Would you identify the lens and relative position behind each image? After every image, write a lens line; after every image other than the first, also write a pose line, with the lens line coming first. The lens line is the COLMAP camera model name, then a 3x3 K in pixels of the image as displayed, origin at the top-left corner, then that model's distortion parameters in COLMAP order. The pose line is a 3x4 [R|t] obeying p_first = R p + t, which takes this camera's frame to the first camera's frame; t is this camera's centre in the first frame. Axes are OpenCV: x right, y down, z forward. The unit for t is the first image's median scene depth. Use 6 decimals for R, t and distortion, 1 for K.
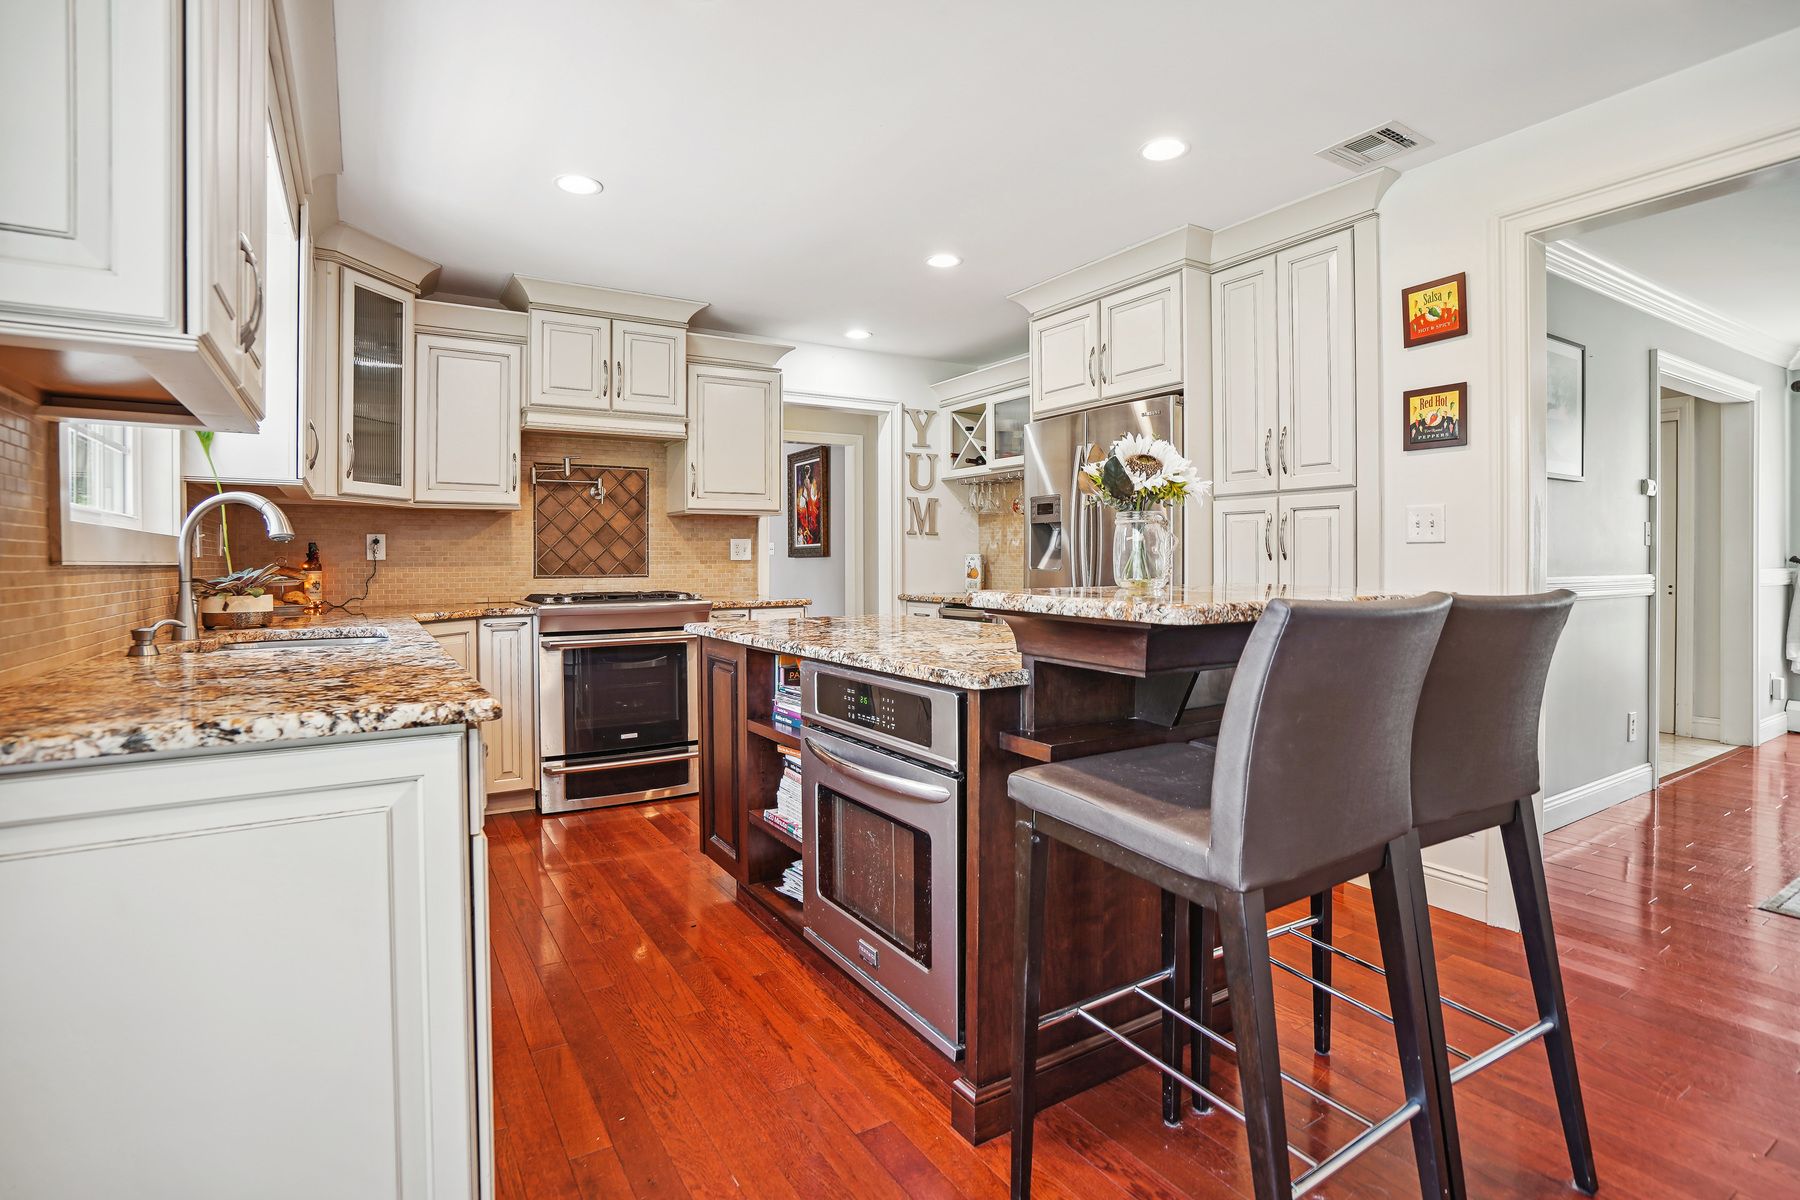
lens RADIAL K [[858.6, 0, 891.0], [0, 858.6, 580.4], [0, 0, 1]] dist [-0.059536, 0.019720]
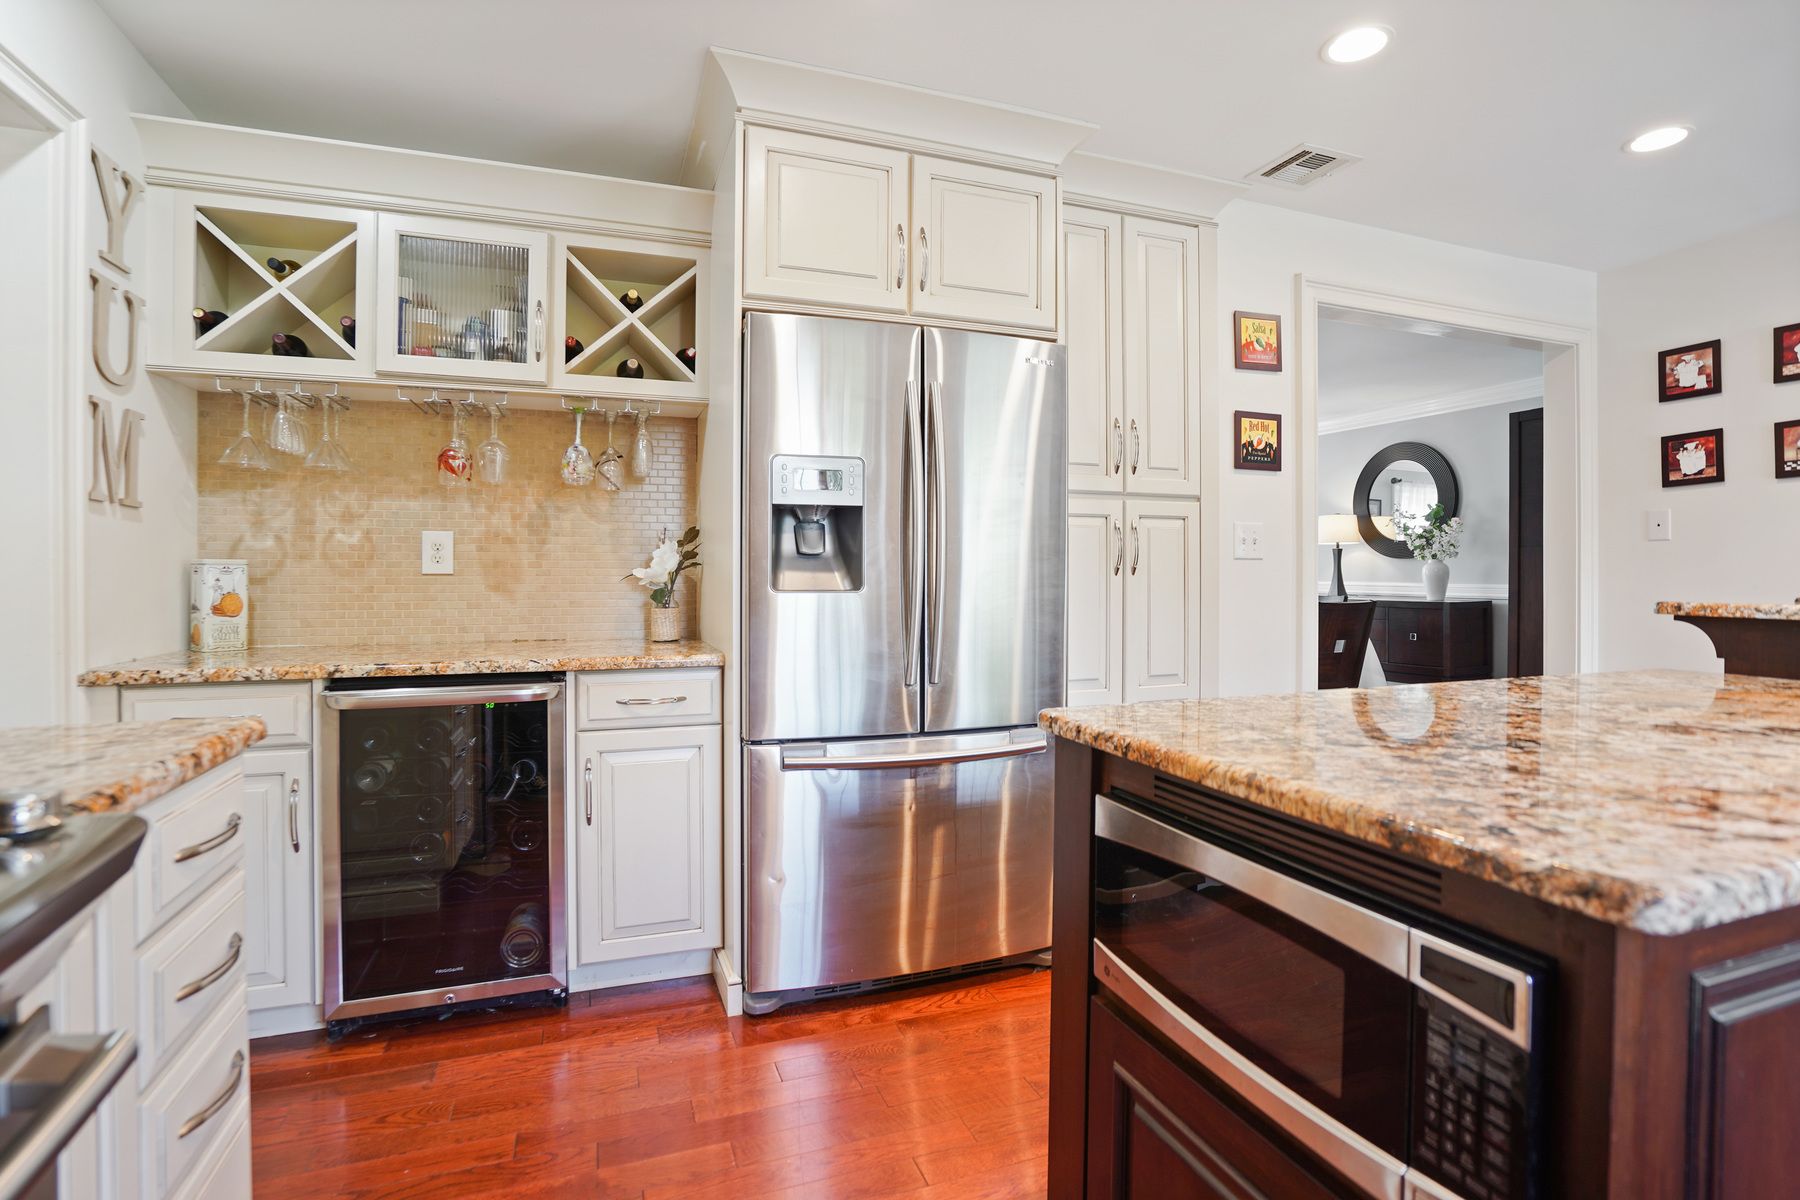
lens RADIAL K [[858.6, 0, 891.0], [0, 858.6, 580.4], [0, 0, 1]] dist [-0.059536, 0.019720]
pose [[0.207997, -0.005889, 0.978112, -0.491128], [0.020665, 0.999785, 0.001625, -0.028544], [-0.977911, 0.019875, 0.208074, 1.206644]]
